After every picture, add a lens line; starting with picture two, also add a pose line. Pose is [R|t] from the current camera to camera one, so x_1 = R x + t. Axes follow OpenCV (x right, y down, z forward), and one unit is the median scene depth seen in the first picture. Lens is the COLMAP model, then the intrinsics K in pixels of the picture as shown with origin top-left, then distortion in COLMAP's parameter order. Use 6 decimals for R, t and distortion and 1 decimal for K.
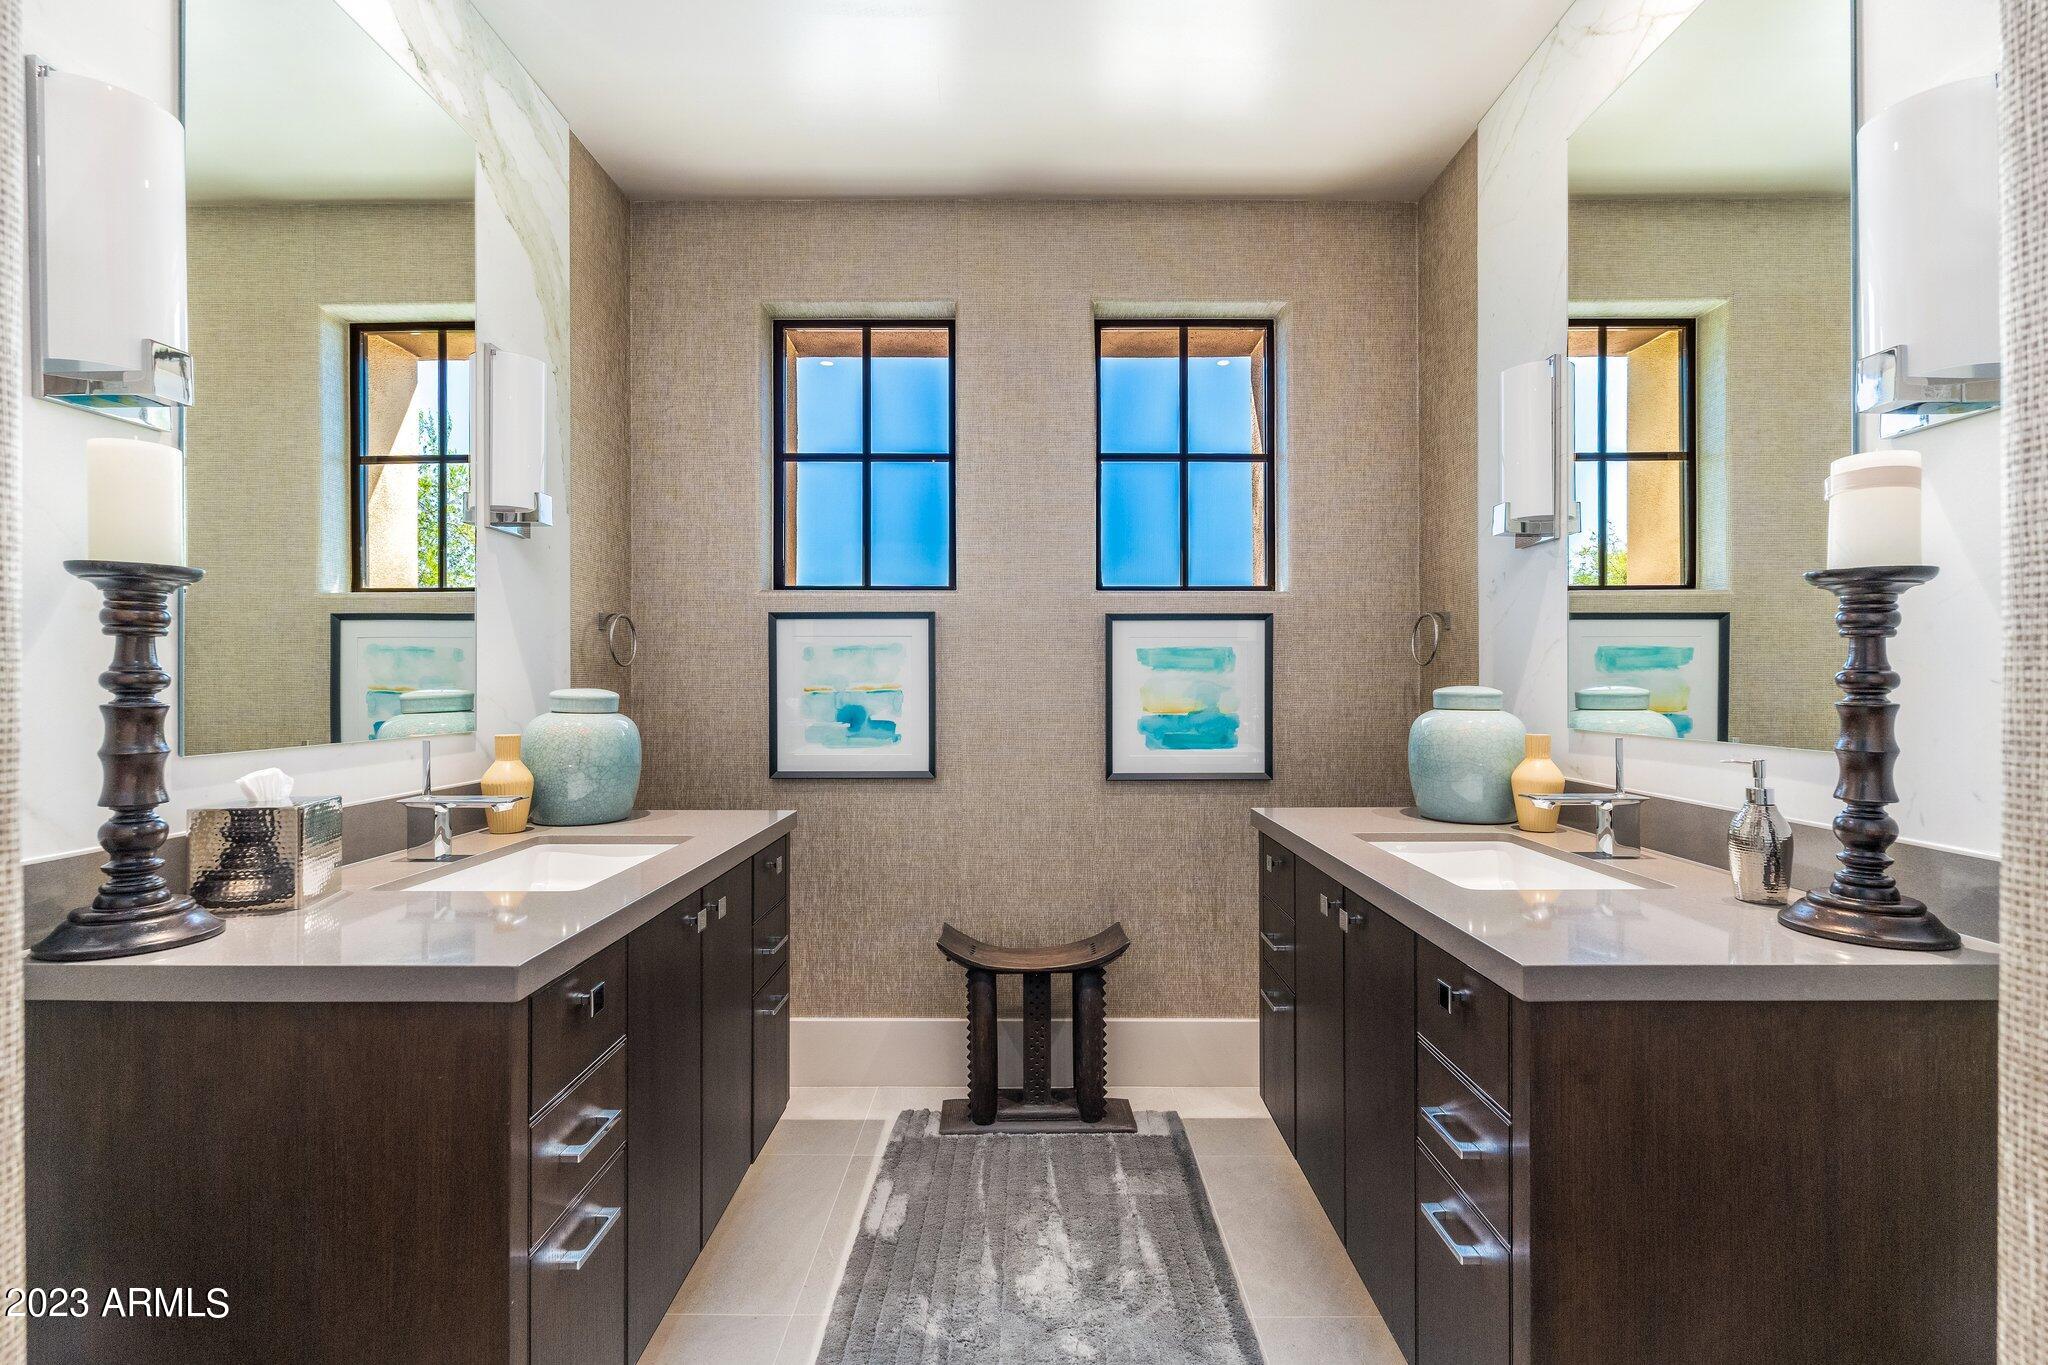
lens RADIAL K [[898.1, 0, 1023.3], [0, 898.1, 676.9], [0, 0, 1]] dist [-0.000749, -0.000065]
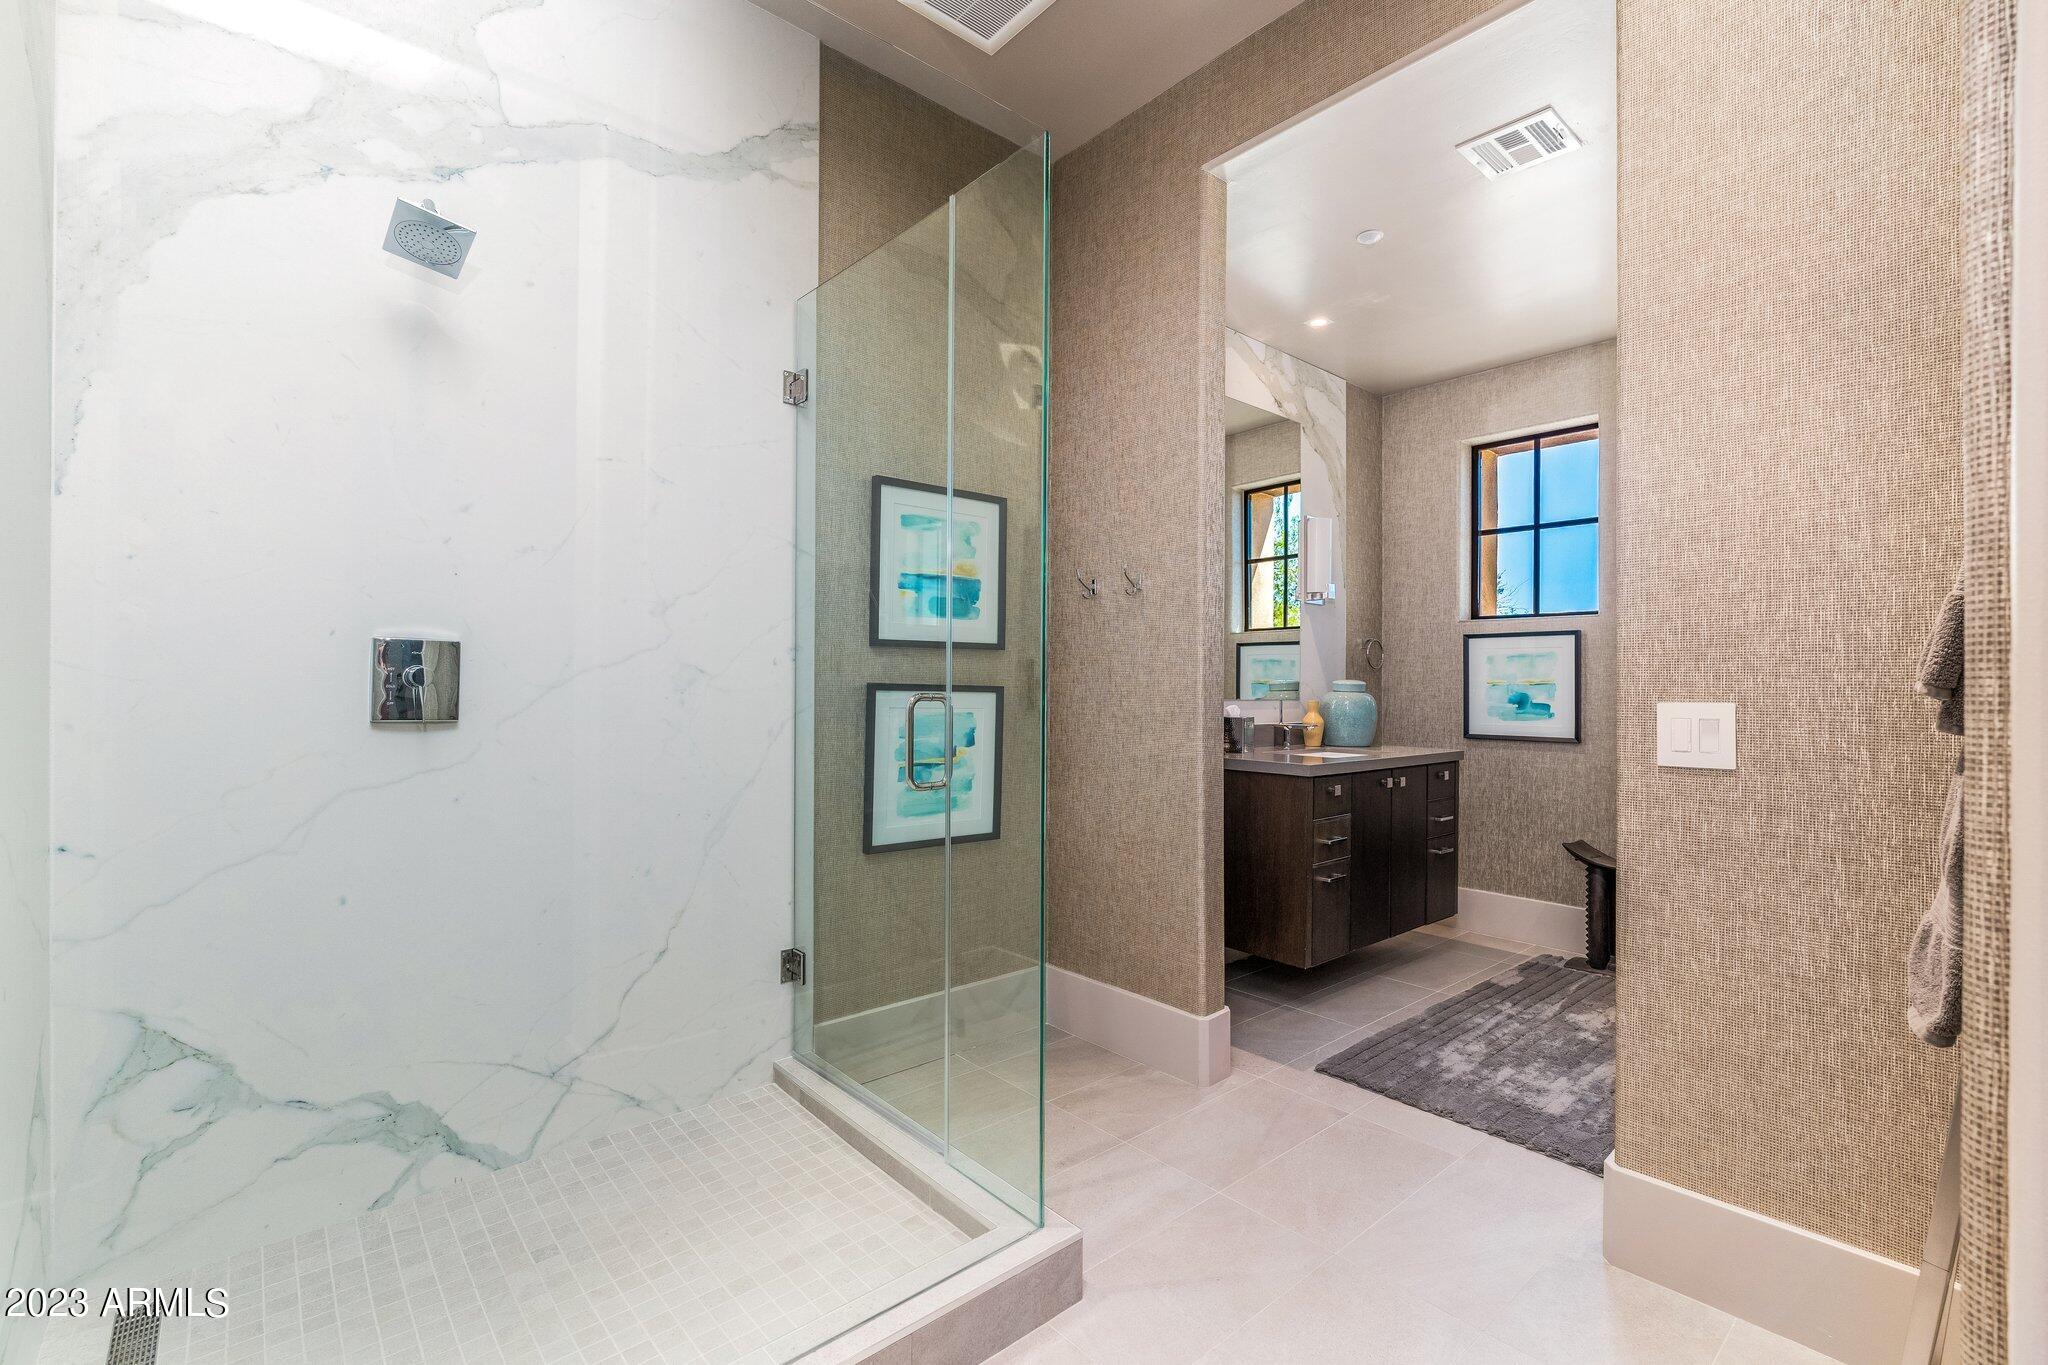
lens RADIAL K [[898.1, 0, 1023.3], [0, 898.1, 676.9], [0, 0, 1]] dist [-0.000749, -0.000065]
pose [[0.656599, 0.000402, -0.754240, 0.410243], [-0.007093, 0.999959, -0.005642, 0.018697], [0.754206, 0.009054, 0.656575, -0.646810]]
